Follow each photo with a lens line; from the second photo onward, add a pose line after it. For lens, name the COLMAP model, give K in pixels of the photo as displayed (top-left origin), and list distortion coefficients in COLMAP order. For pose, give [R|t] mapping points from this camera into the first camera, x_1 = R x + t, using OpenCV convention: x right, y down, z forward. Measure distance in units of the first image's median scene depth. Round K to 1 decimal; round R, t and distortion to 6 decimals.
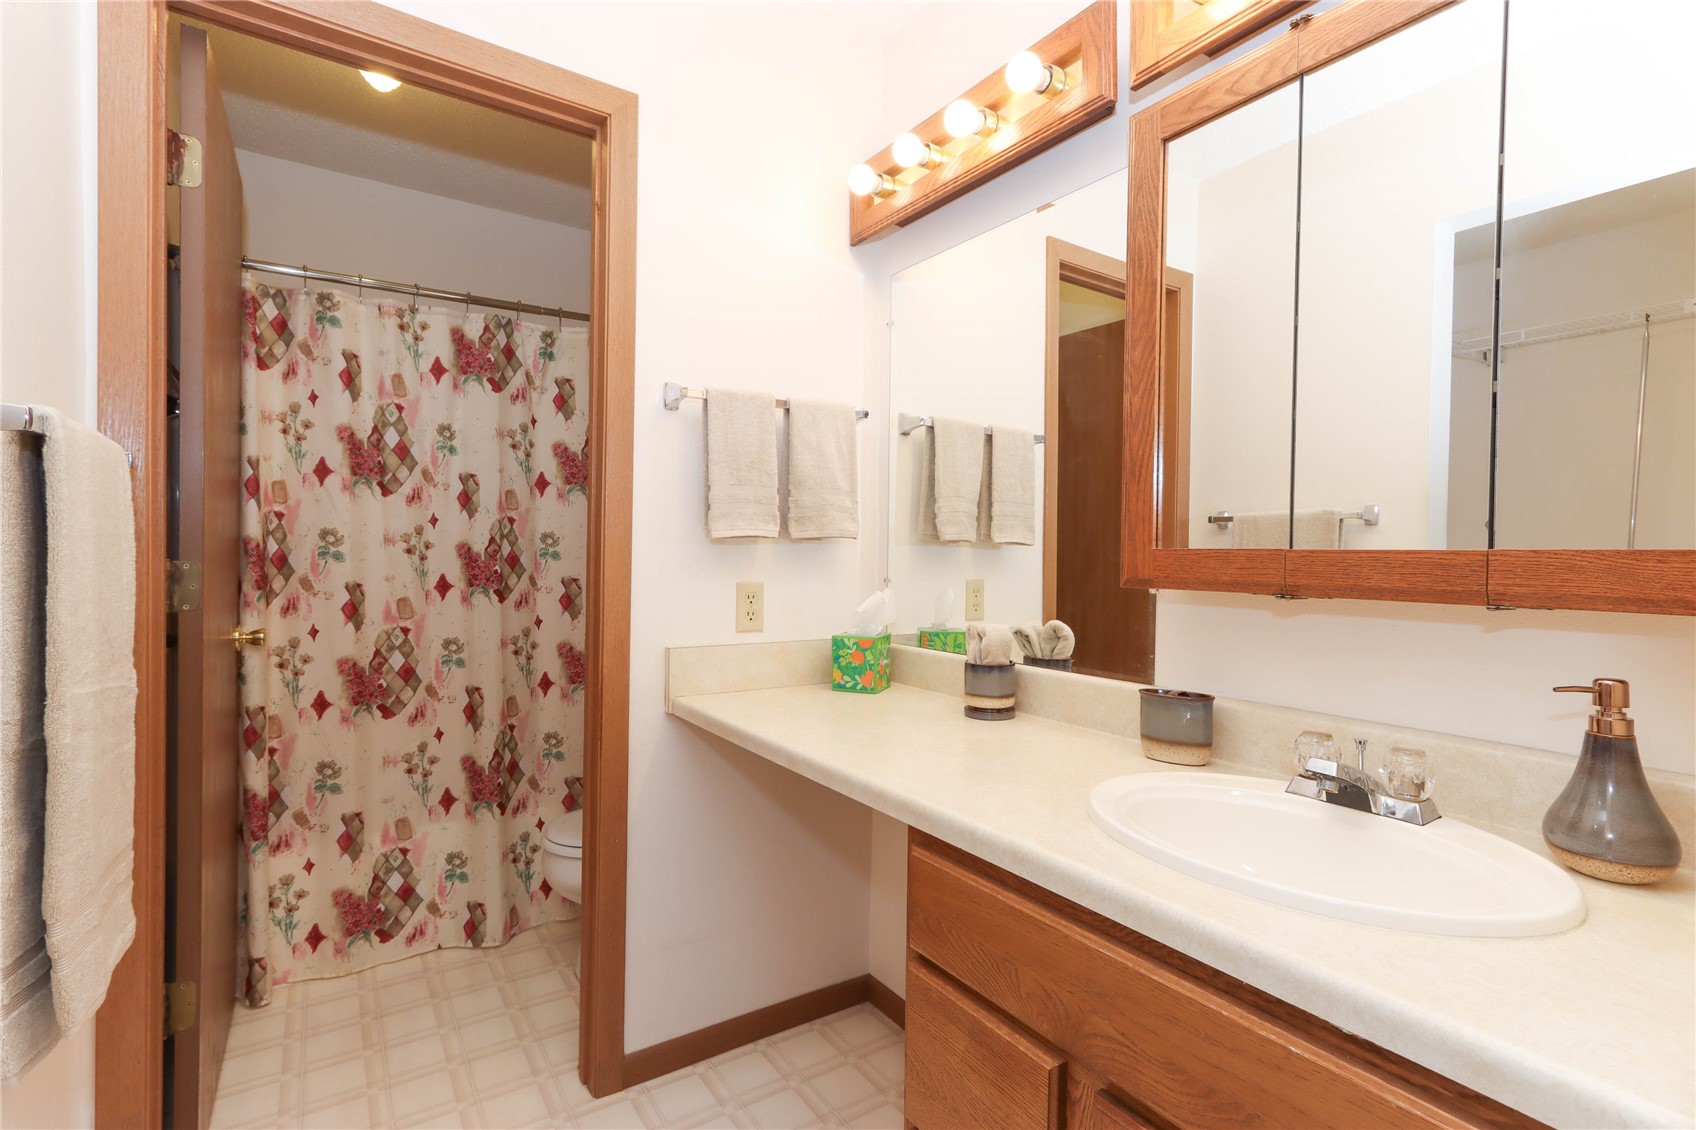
lens RADIAL K [[800.2, 0, 845.6], [0, 800.2, 550.0], [0, 0, 1]] dist [-0.002189, 0.005742]
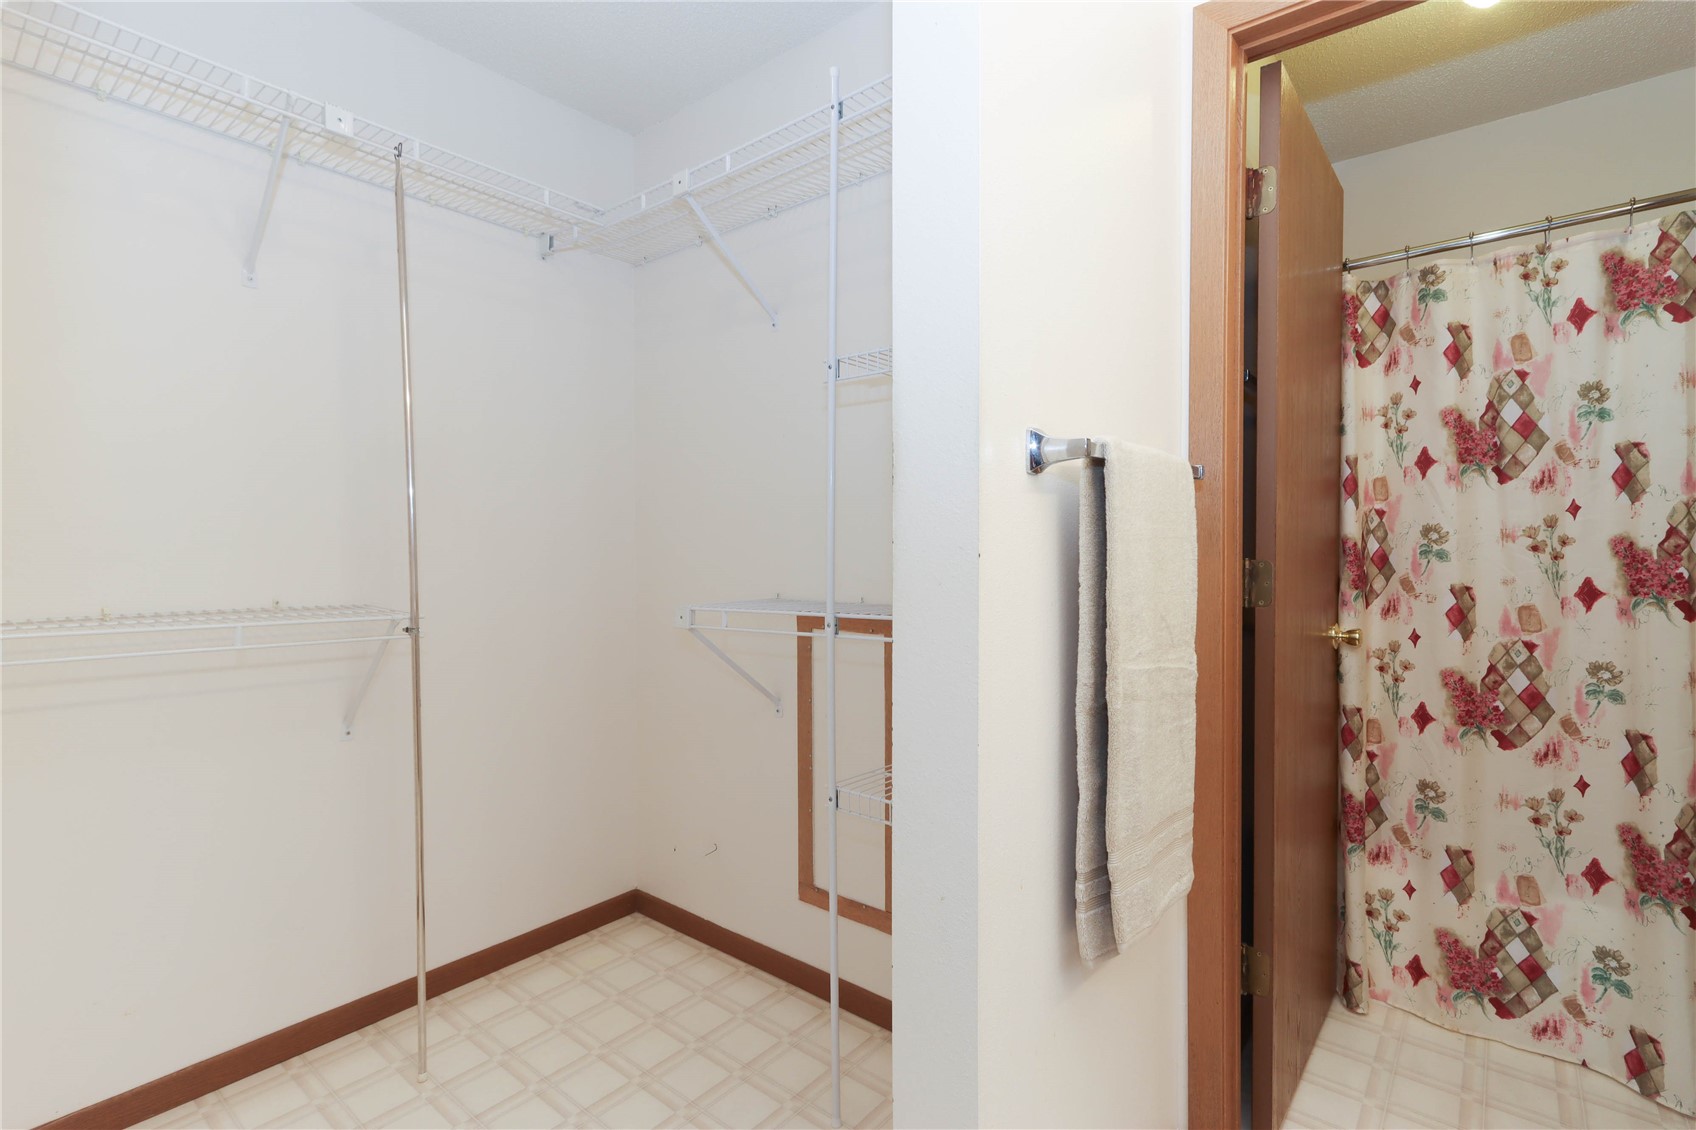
lens RADIAL K [[800.2, 0, 845.6], [0, 800.2, 550.0], [0, 0, 1]] dist [-0.002189, 0.005742]
pose [[0.288940, -0.011618, -0.957277, 0.031635], [0.011579, 0.999896, -0.008640, 0.002059], [0.957277, -0.008588, 0.289045, 0.101955]]
